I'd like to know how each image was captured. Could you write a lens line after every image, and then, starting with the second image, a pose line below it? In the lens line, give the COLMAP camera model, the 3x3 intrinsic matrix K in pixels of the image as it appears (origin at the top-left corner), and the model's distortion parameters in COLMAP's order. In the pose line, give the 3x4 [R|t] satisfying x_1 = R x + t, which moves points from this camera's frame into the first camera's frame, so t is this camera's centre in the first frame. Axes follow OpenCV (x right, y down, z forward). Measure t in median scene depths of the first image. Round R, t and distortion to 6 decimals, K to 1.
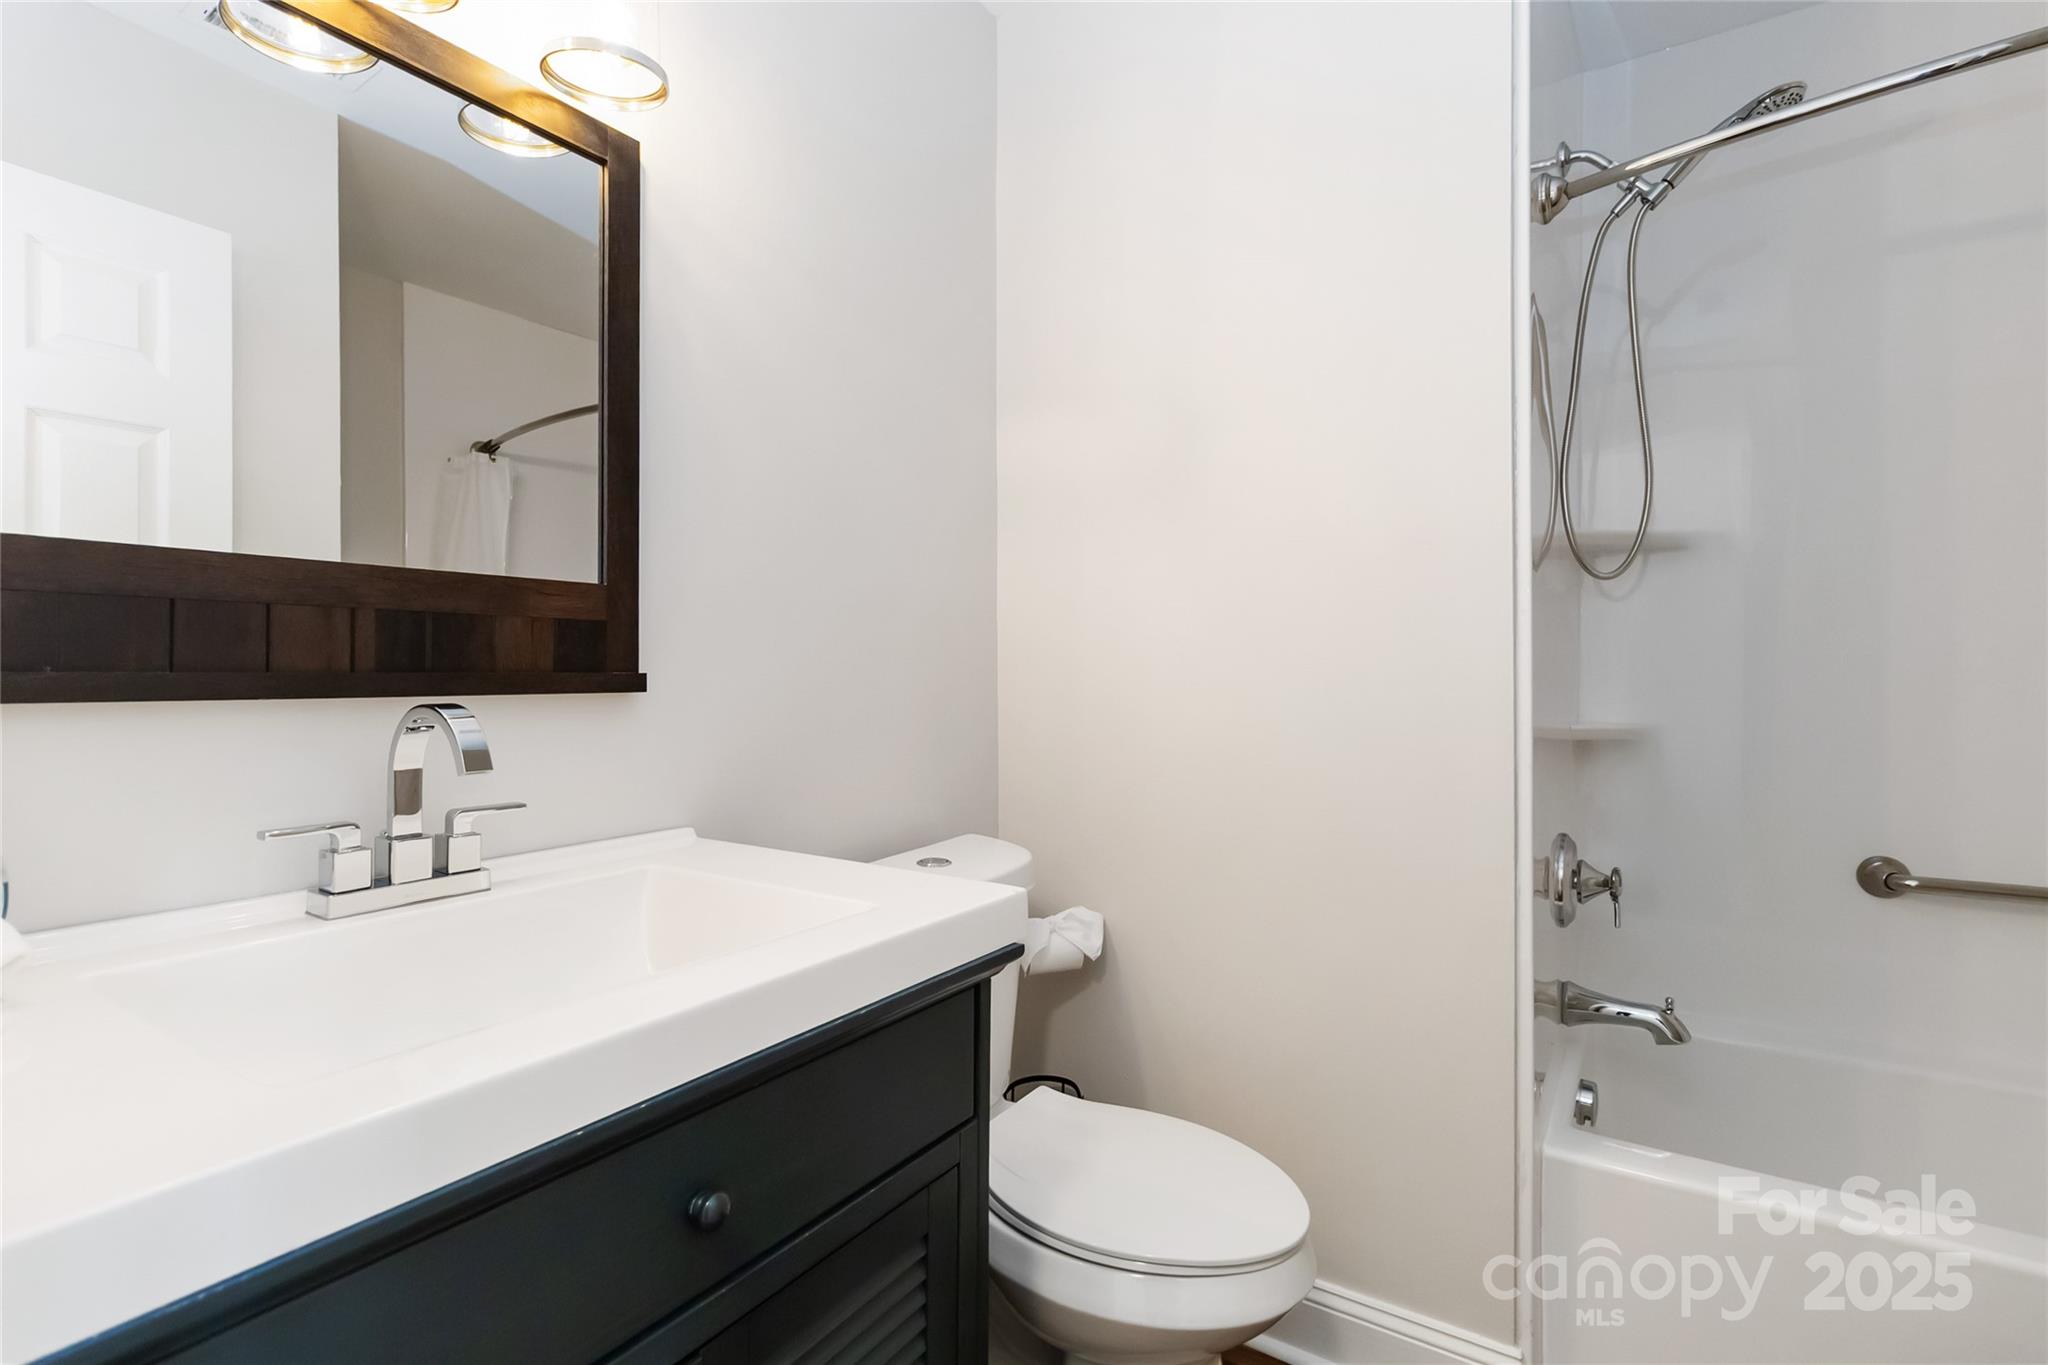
lens RADIAL K [[938.3, 0, 1024.0], [0, 938.3, 682.5], [0, 0, 1]] dist [0.000687, 0.000097]
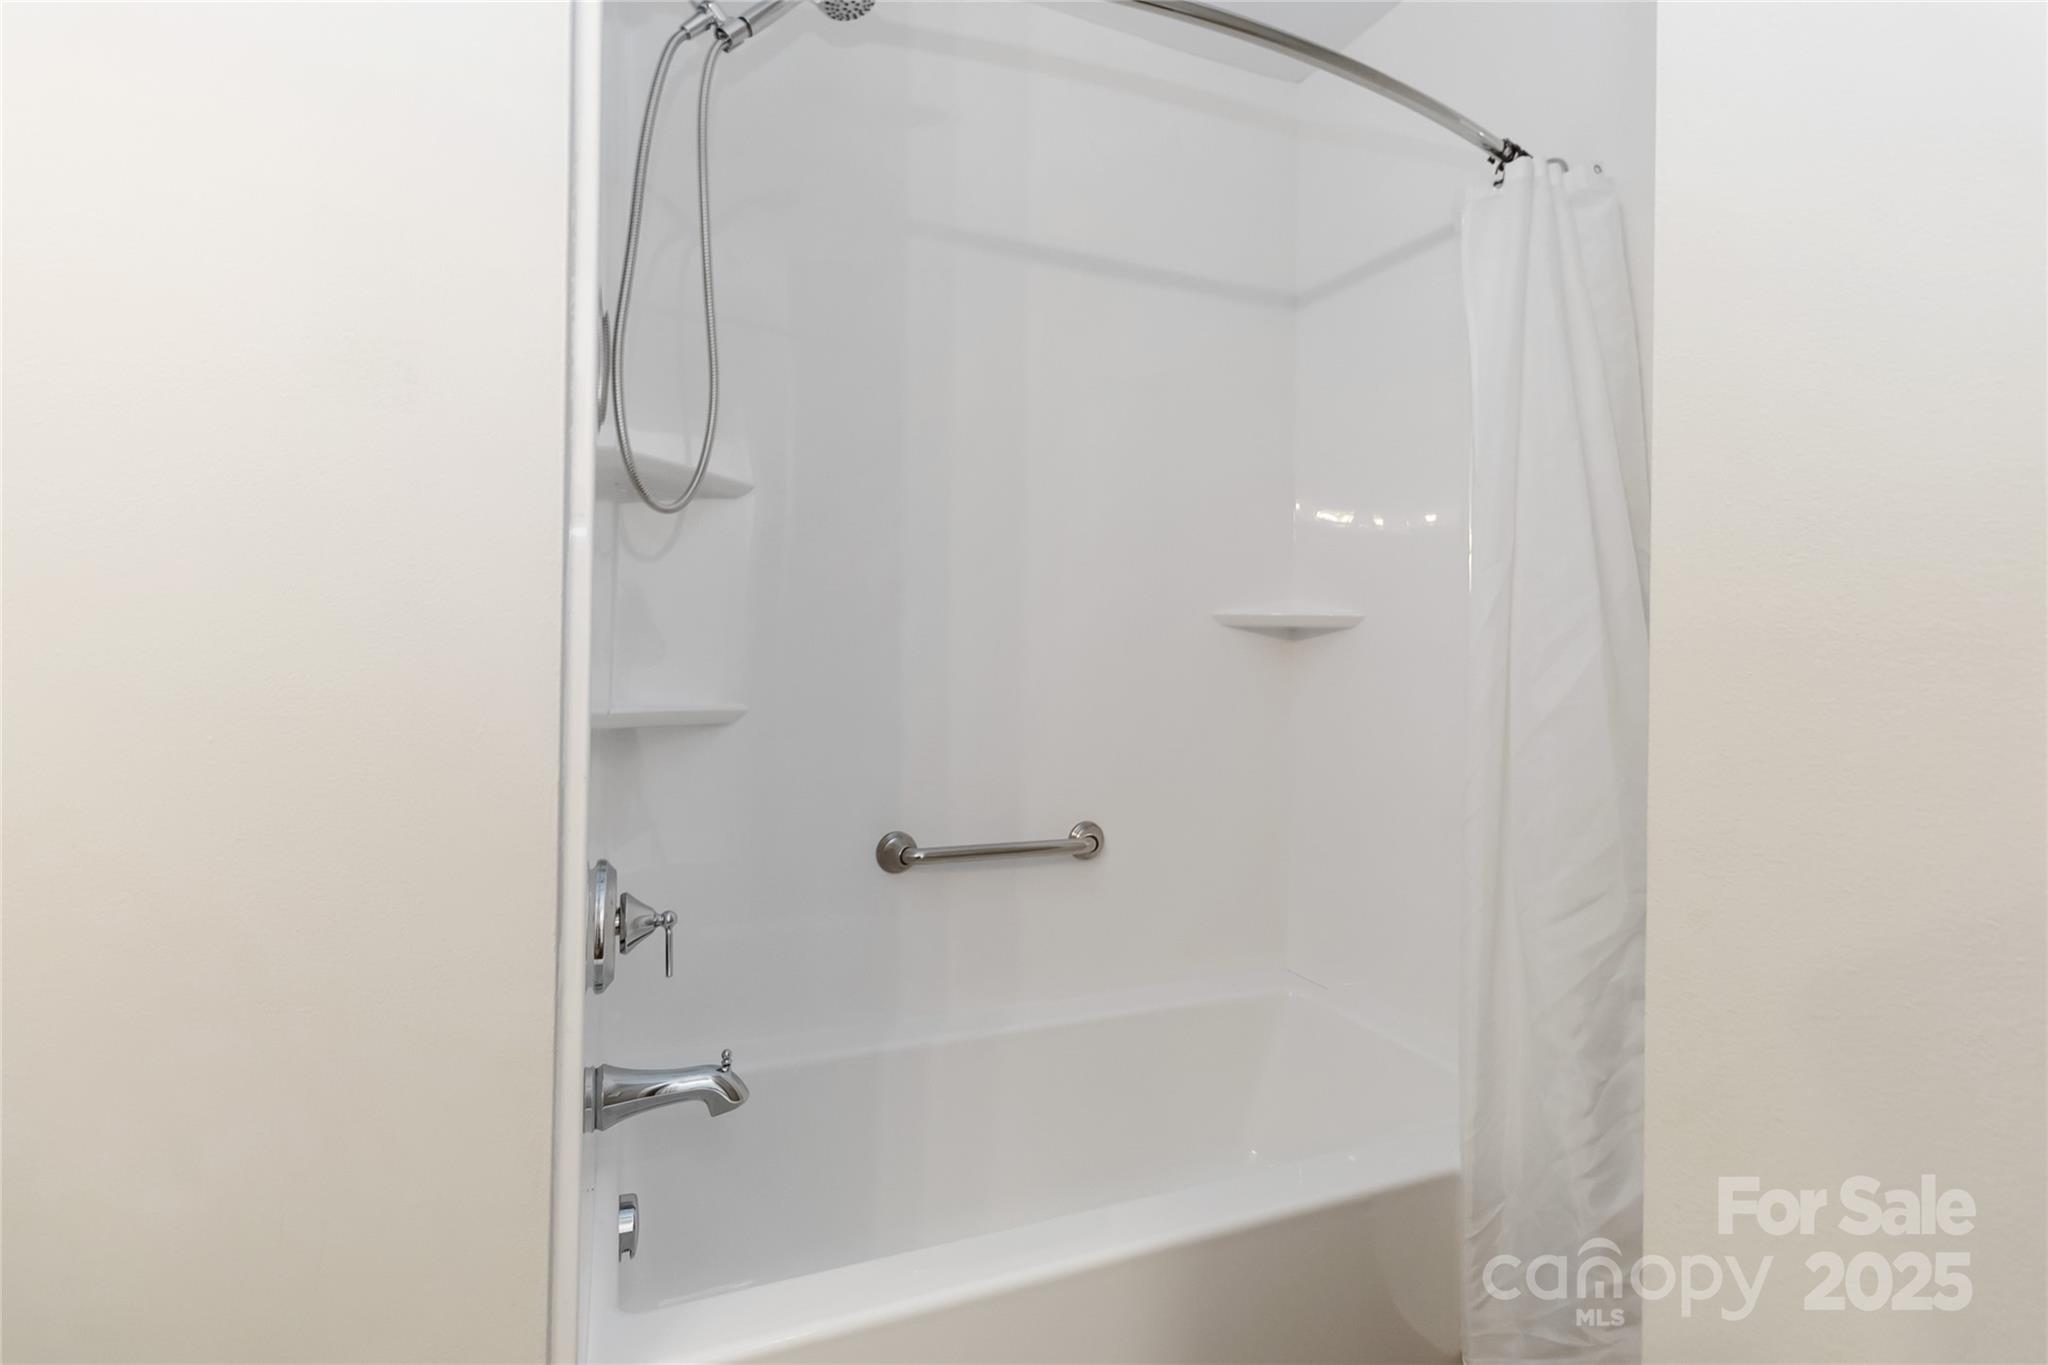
lens RADIAL K [[951.6, 0, 1026.4], [0, 951.6, 629.0], [0, 0, 1]] dist [-0.002777, -0.000745]
pose [[0.560318, 0.040005, 0.827311, 0.144110], [-0.000883, 0.998861, -0.047702, 0.016985], [-0.828277, 0.025998, 0.559715, 0.317173]]
